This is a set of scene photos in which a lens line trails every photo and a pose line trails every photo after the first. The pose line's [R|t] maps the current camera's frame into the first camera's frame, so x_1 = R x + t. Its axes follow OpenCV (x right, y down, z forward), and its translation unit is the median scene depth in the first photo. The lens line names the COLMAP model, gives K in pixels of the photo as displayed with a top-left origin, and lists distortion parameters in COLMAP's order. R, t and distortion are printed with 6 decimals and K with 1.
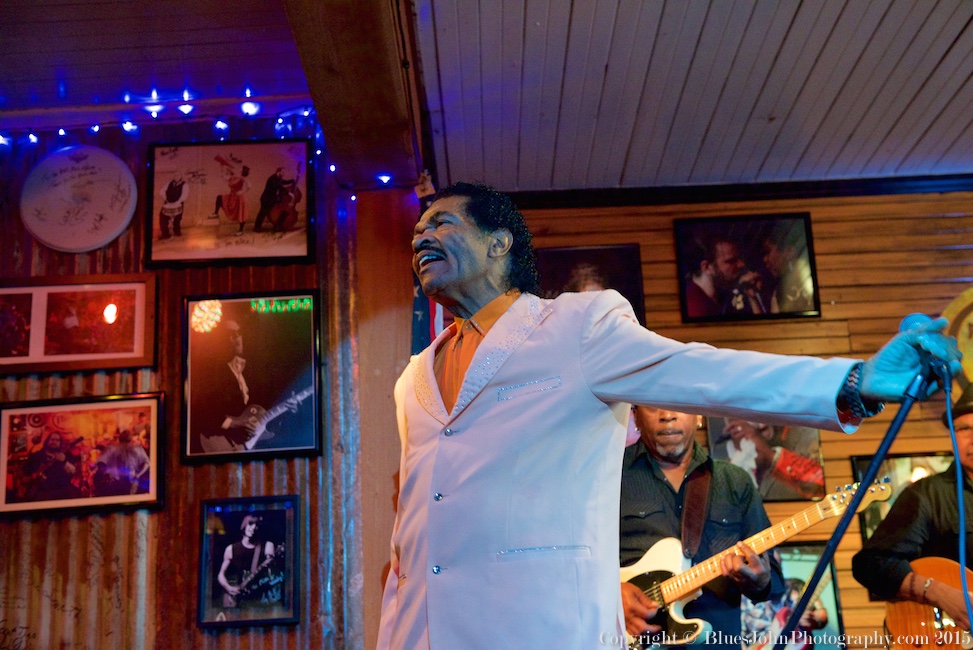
lens RADIAL K [[1302.3, 0, 486.5], [0, 1302.3, 325.0], [0, 0, 1]] dist [0.108032, 0.015214]
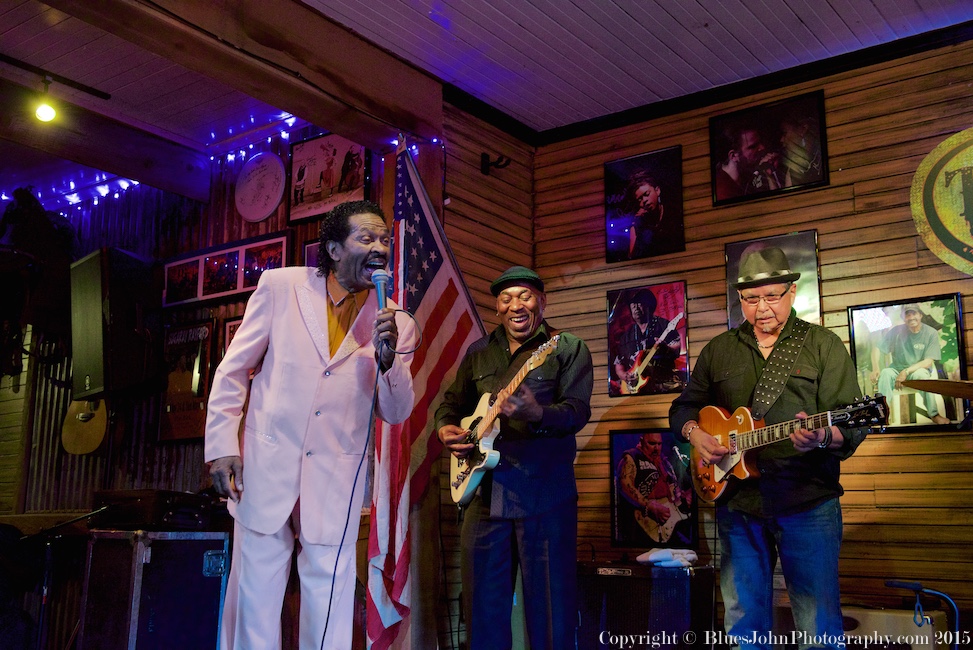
lens RADIAL K [[1007.3, 0, 486.5], [0, 1007.3, 325.0], [0, 0, 1]] dist [0.042829, 0.016699]
pose [[0.809753, -0.062727, -0.583408, 0.513020], [0.124798, 0.989932, 0.066781, 0.018193], [0.573346, -0.126885, 0.809429, 0.123460]]
